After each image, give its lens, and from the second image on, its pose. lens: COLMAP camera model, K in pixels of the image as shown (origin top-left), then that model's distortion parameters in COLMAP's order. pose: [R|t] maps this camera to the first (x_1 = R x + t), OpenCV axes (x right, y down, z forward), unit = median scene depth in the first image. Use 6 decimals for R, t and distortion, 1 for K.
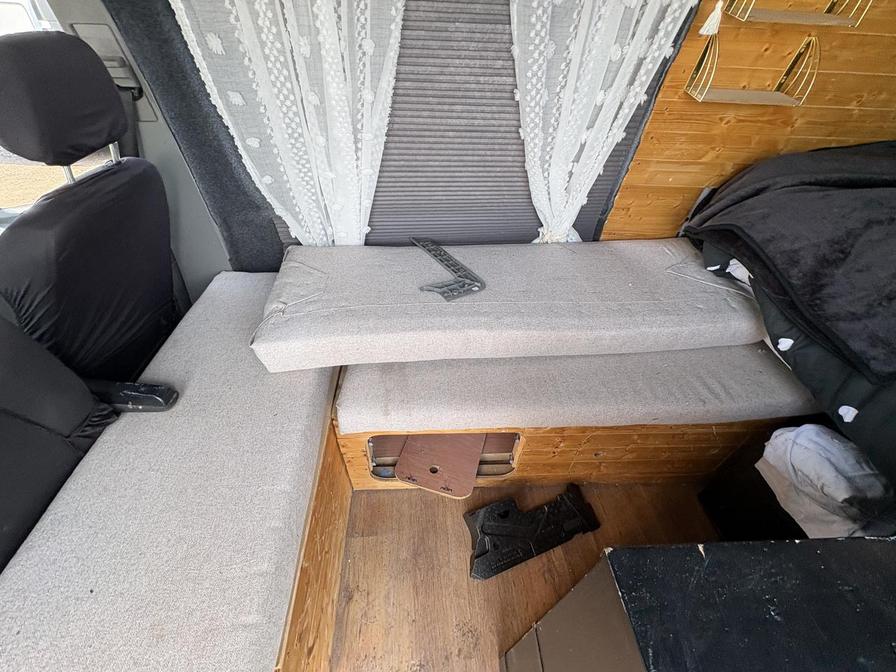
lens RADIAL K [[356.2, 0, 444.4], [0, 356.2, 336.3], [0, 0, 1]] dist [-0.001071, 0.000368]
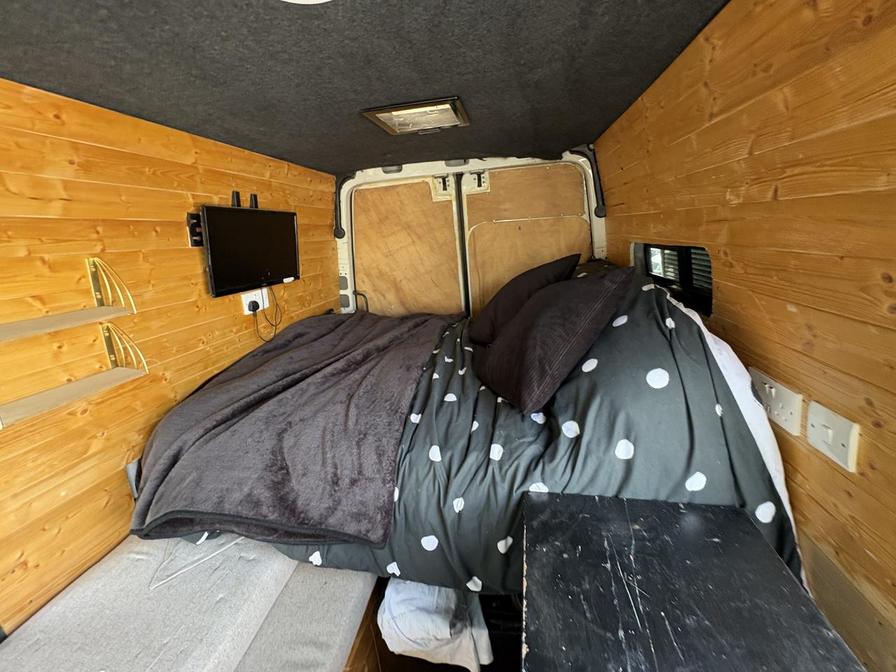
lens RADIAL K [[356.2, 0, 446.5], [0, 356.2, 335.7], [0, 0, 1]] dist [-0.001071, 0.000368]
pose [[0.254508, -0.319377, 0.912811, 0.350353], [0.710414, 0.702172, 0.047602, -0.187224], [-0.656153, 0.636359, 0.405598, 0.001670]]
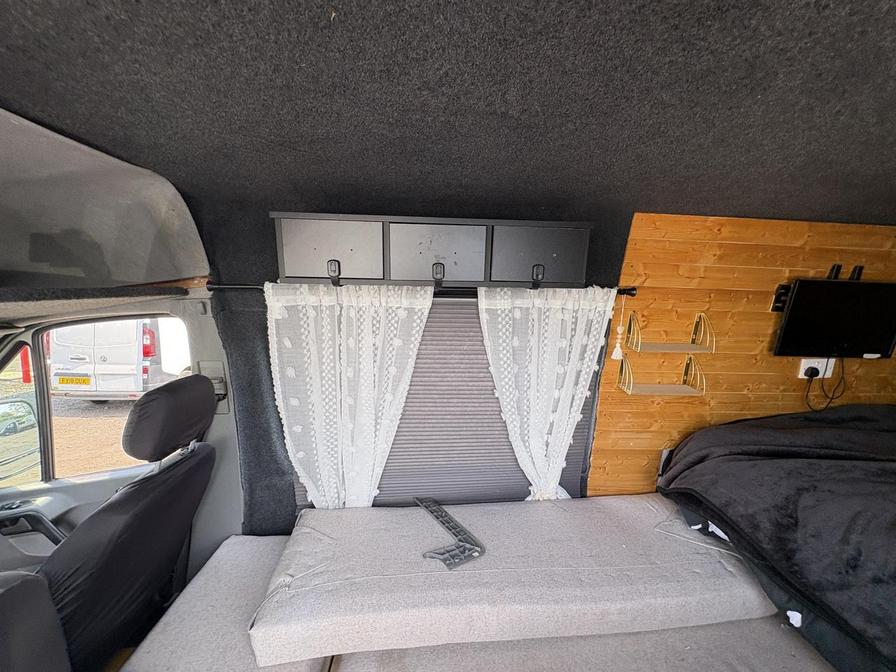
lens RADIAL K [[356.2, 0, 444.0], [0, 356.2, 337.8], [0, 0, 1]] dist [-0.001071, 0.000368]
pose [[0.999899, -0.012616, 0.006602, -0.005616], [0.014087, 0.809013, -0.587621, -0.038444], [0.002073, 0.587655, 0.809109, -0.239526]]
